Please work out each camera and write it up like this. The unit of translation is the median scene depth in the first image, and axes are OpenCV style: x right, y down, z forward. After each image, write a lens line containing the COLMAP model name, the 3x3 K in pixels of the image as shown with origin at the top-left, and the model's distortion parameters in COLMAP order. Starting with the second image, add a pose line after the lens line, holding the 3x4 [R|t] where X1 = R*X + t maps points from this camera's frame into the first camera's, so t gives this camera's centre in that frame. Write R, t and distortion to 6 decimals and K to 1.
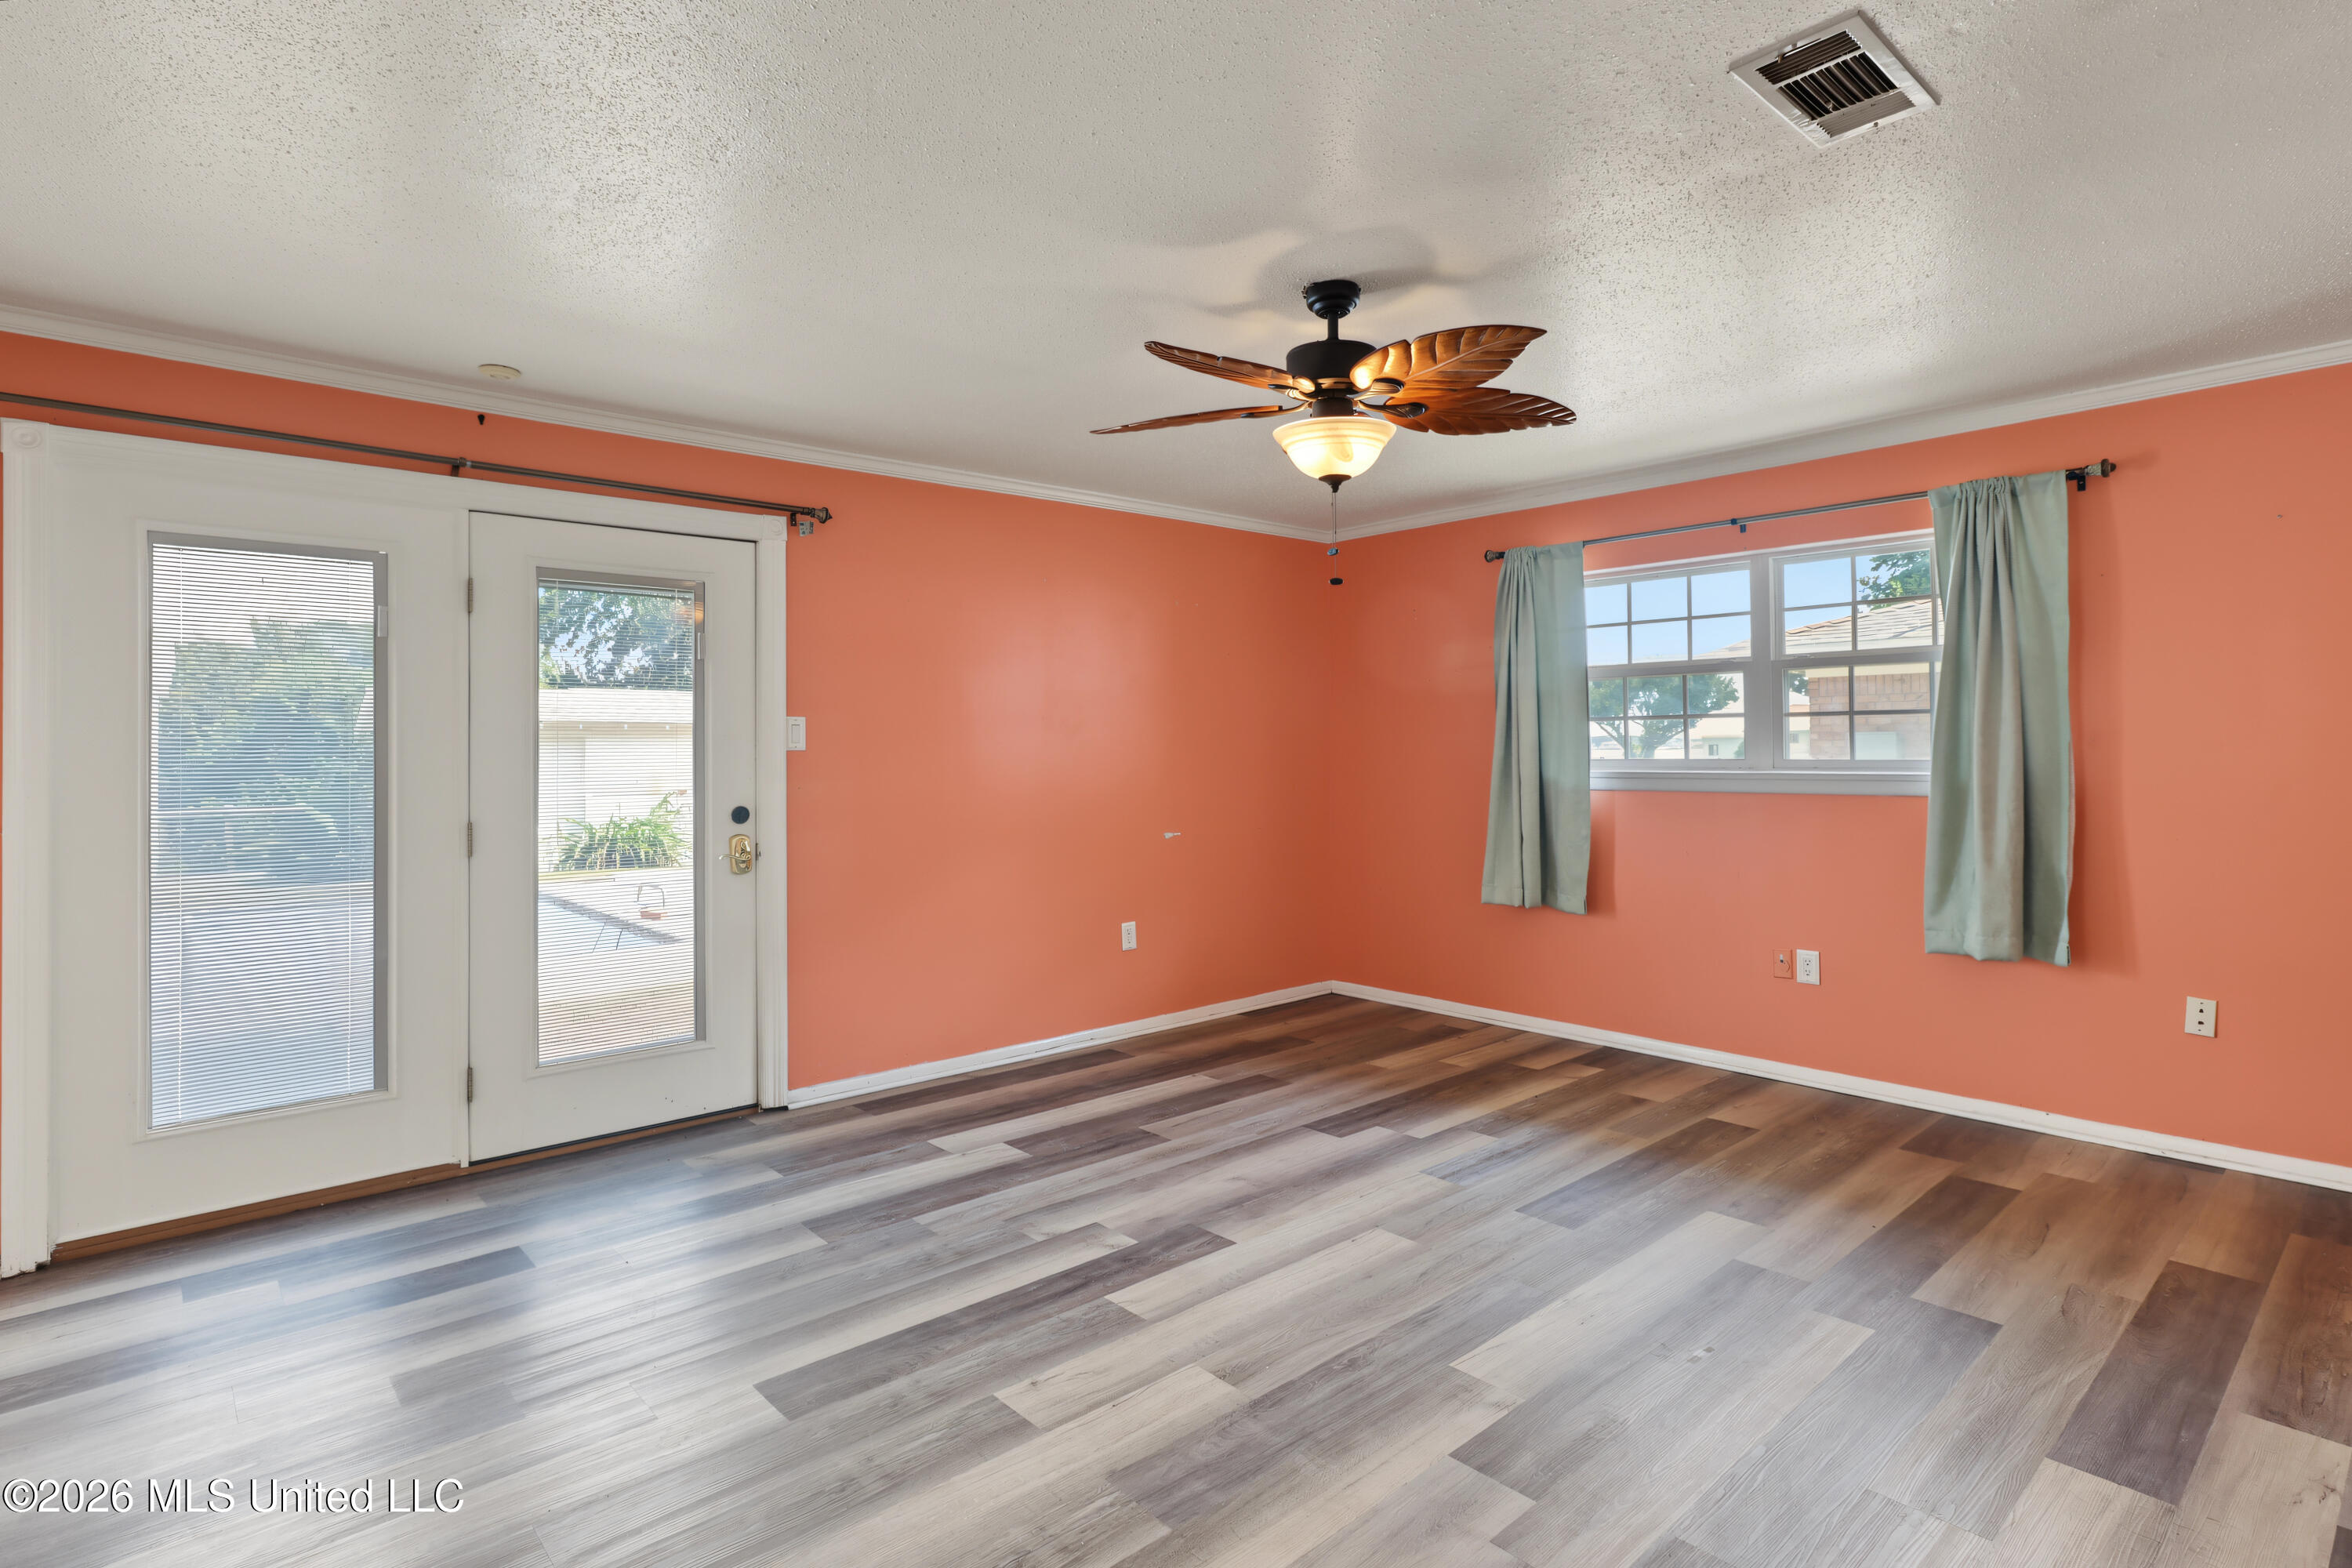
lens RADIAL K [[1115.4, 0, 1165.6], [0, 1115.4, 751.7], [0, 0, 1]] dist [-0.007488, -0.000162]
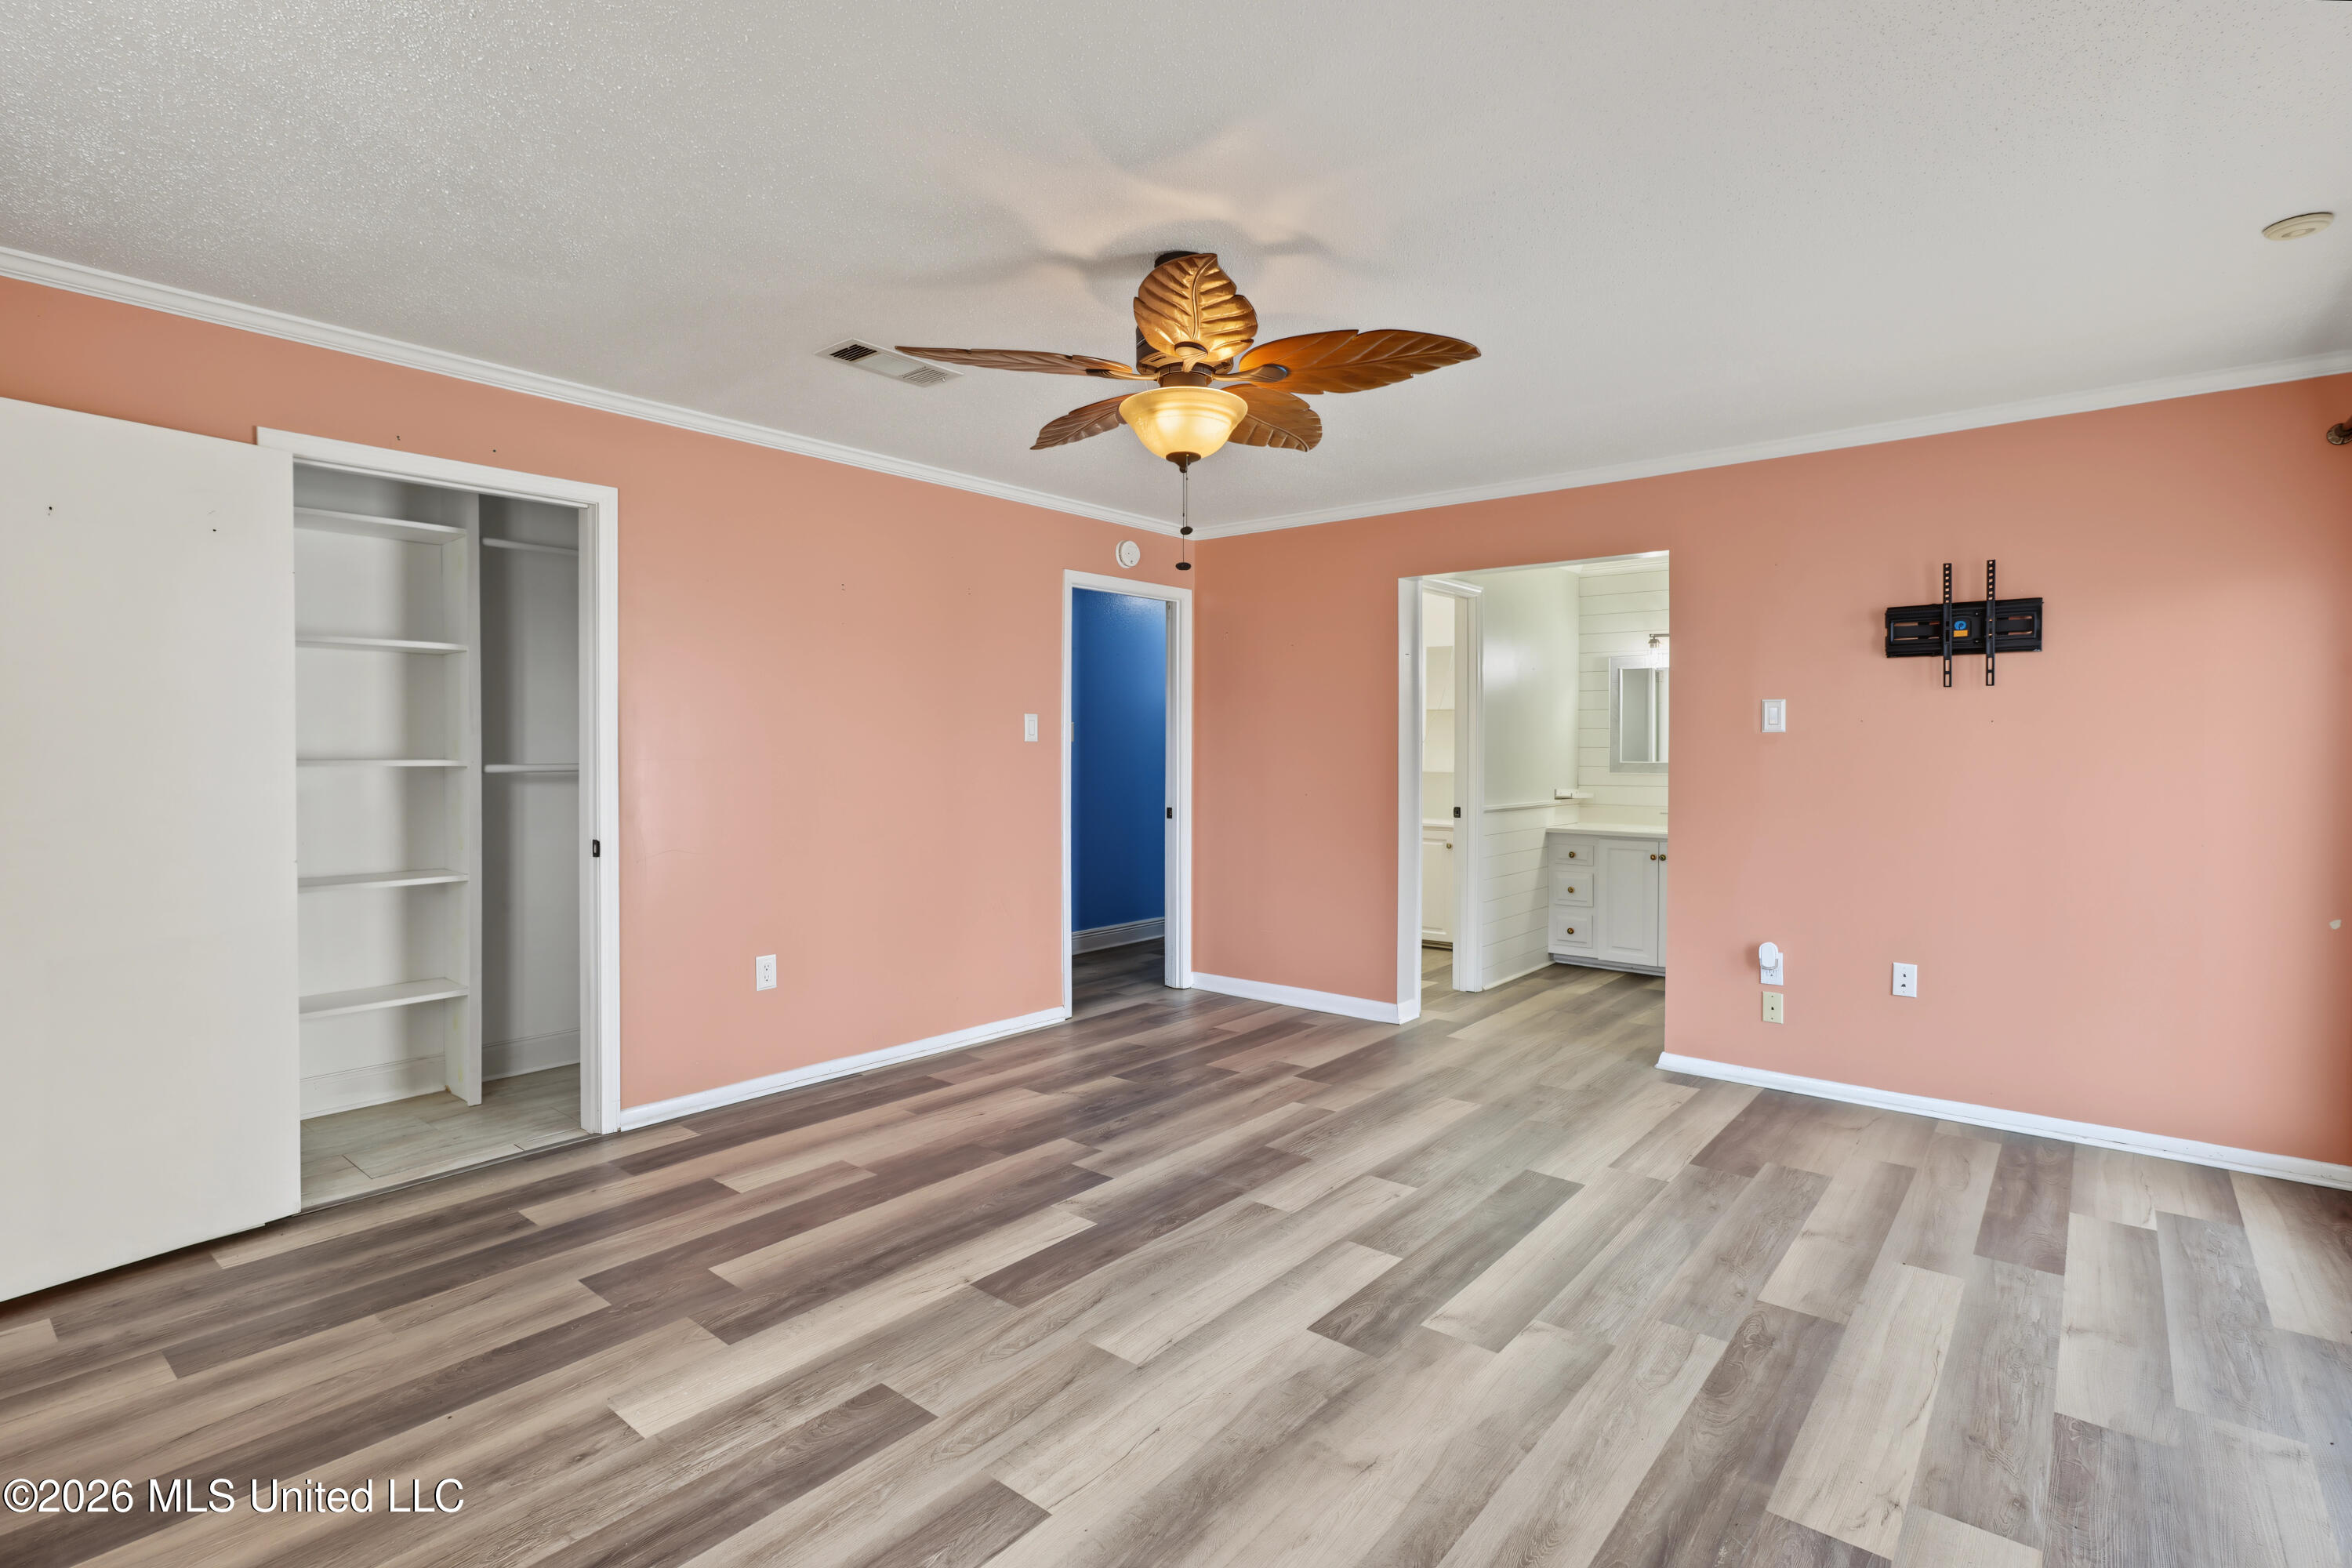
lens RADIAL K [[1115.4, 0, 1165.6], [0, 1115.4, 751.7], [0, 0, 1]] dist [-0.007488, -0.000162]
pose [[-0.987813, 0.006527, -0.155508, 0.317629], [0.005548, 0.999962, 0.006730, -0.002151], [0.155546, 0.005786, -0.987812, 1.935241]]
